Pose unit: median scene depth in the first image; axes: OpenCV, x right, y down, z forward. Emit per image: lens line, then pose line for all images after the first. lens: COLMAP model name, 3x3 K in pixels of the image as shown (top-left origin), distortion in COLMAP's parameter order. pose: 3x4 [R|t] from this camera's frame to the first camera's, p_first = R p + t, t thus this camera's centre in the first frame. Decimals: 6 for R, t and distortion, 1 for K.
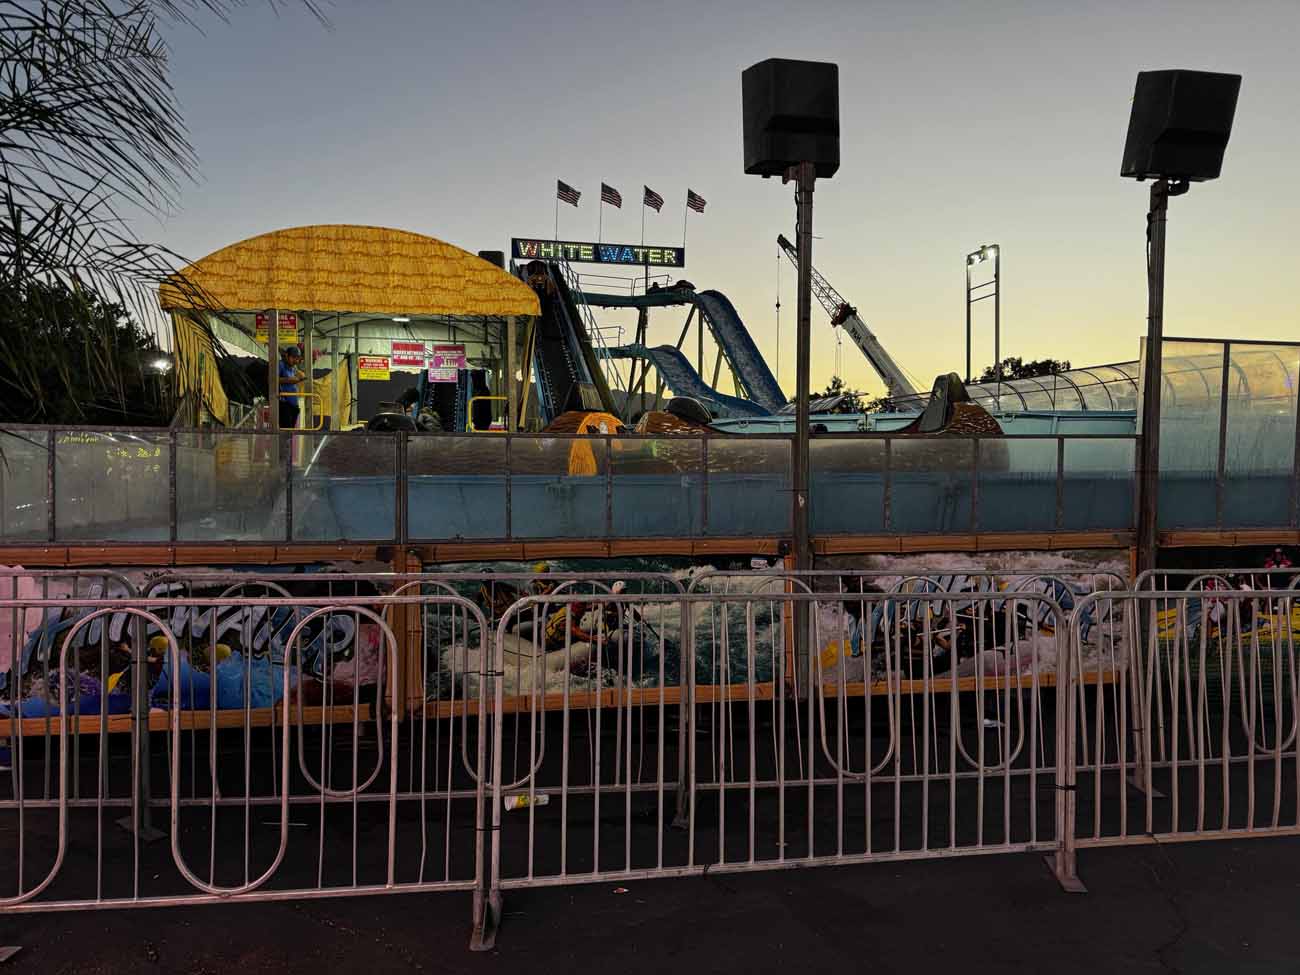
lens RADIAL K [[915.8, 0, 650.0], [0, 915.8, 487.5], [0, 0, 1]] dist [0.194937, -0.330391]
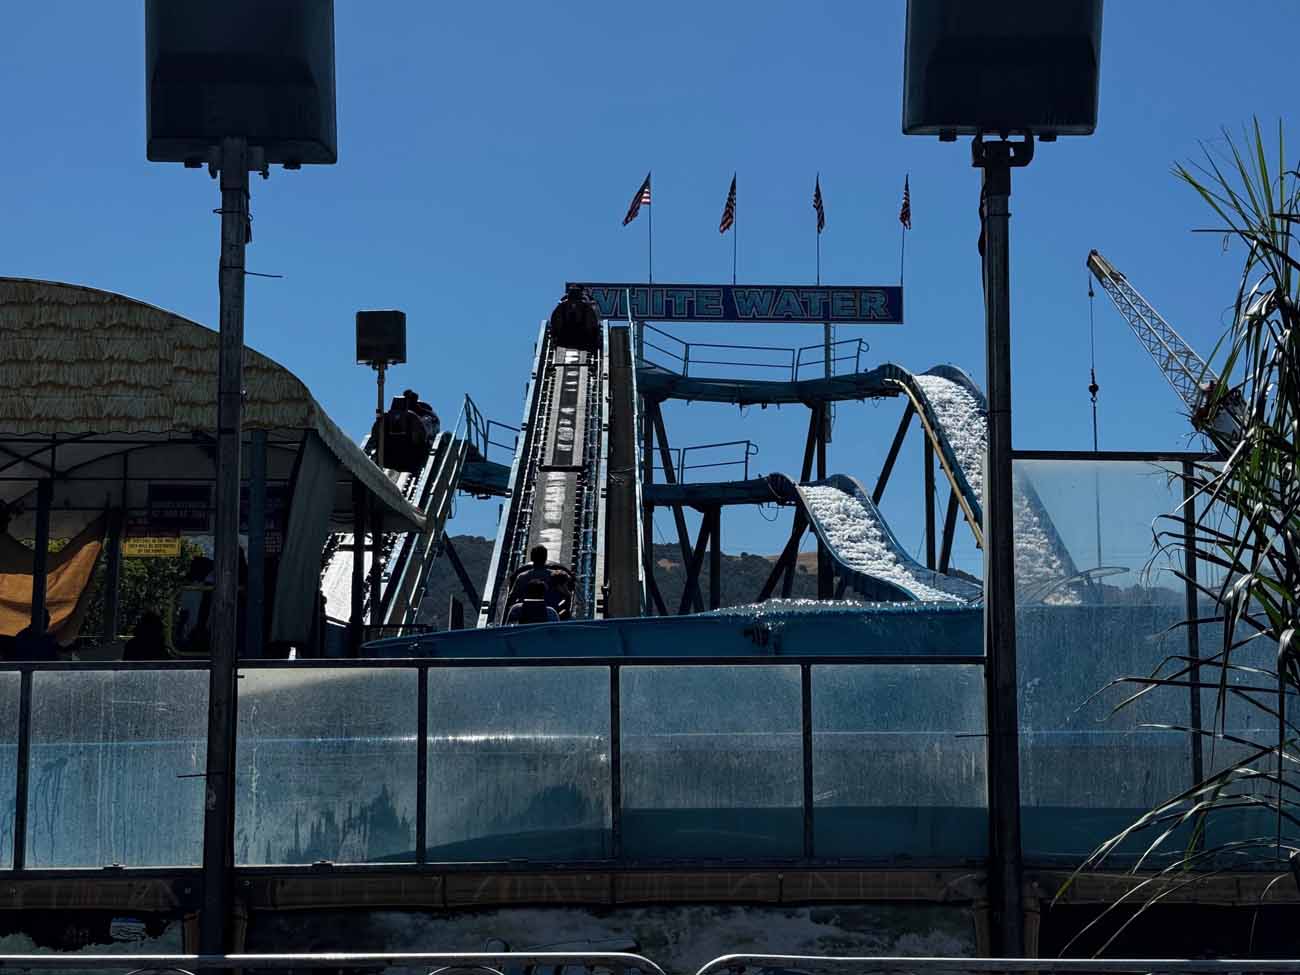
lens RADIAL K [[1849.9, 0, 650.0], [0, 1849.9, 487.5], [0, 0, 1]] dist [0.124193, 0.003764]
pose [[0.986328, -0.020039, -0.163573, 0.243210], [-0.004376, 0.989045, -0.147550, -0.000952], [0.164737, 0.146249, 0.975435, 0.022831]]
